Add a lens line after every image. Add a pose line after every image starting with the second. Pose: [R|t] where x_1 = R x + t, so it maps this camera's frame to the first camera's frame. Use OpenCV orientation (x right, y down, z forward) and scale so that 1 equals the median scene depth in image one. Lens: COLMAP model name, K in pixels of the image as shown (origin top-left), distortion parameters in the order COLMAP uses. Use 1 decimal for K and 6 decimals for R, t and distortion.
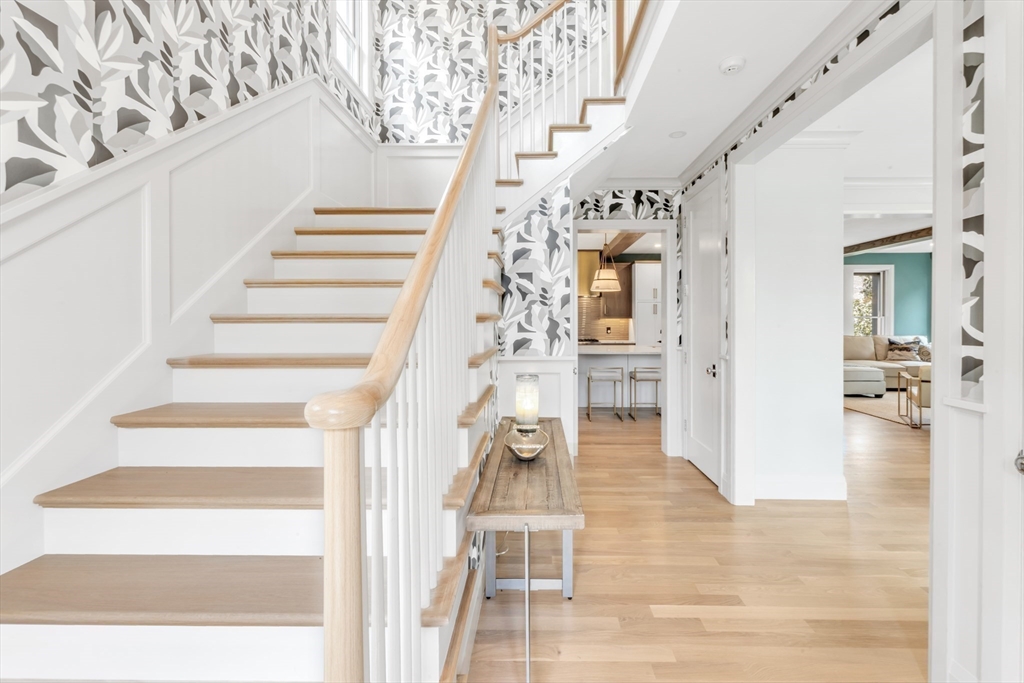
lens RADIAL K [[436.4, 0, 525.1], [0, 436.4, 320.7], [0, 0, 1]] dist [-0.000180, -0.000020]
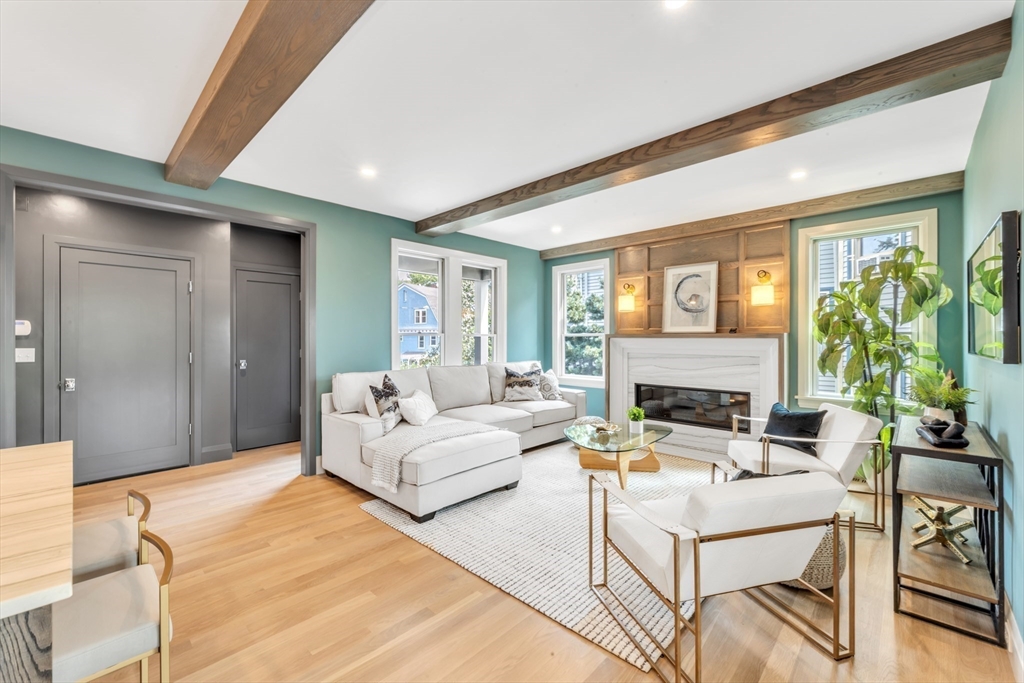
lens RADIAL K [[421.8, 0, 521.5], [0, 421.8, 340.0], [0, 0, 1]] dist [0.000906, 0.000442]
pose [[0.668380, -0.003076, 0.743813, 0.387463], [0.004408, 0.999990, 0.000175, -0.000694], [-0.743807, 0.003162, 0.668387, 0.572224]]
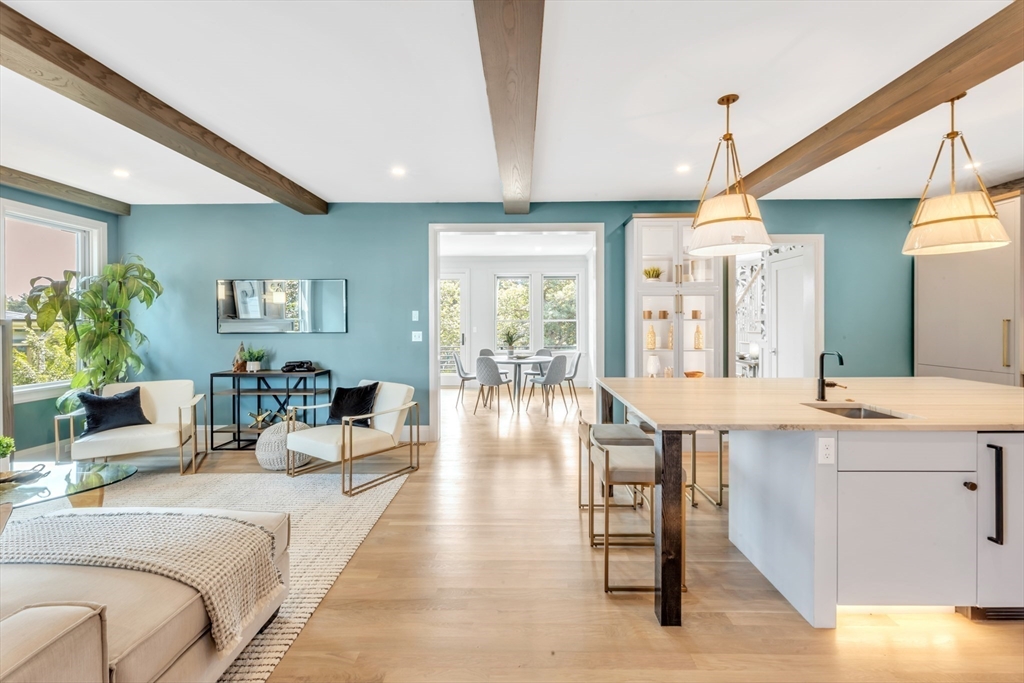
lens RADIAL K [[421.8, 0, 512.2], [0, 421.8, 324.6], [0, 0, 1]] dist [0.000906, 0.000442]
pose [[-0.999972, 0.007129, 0.002431, 0.467963], [0.007158, 0.999900, 0.012224, -0.004203], [-0.002344, 0.012241, -0.999922, 1.109857]]
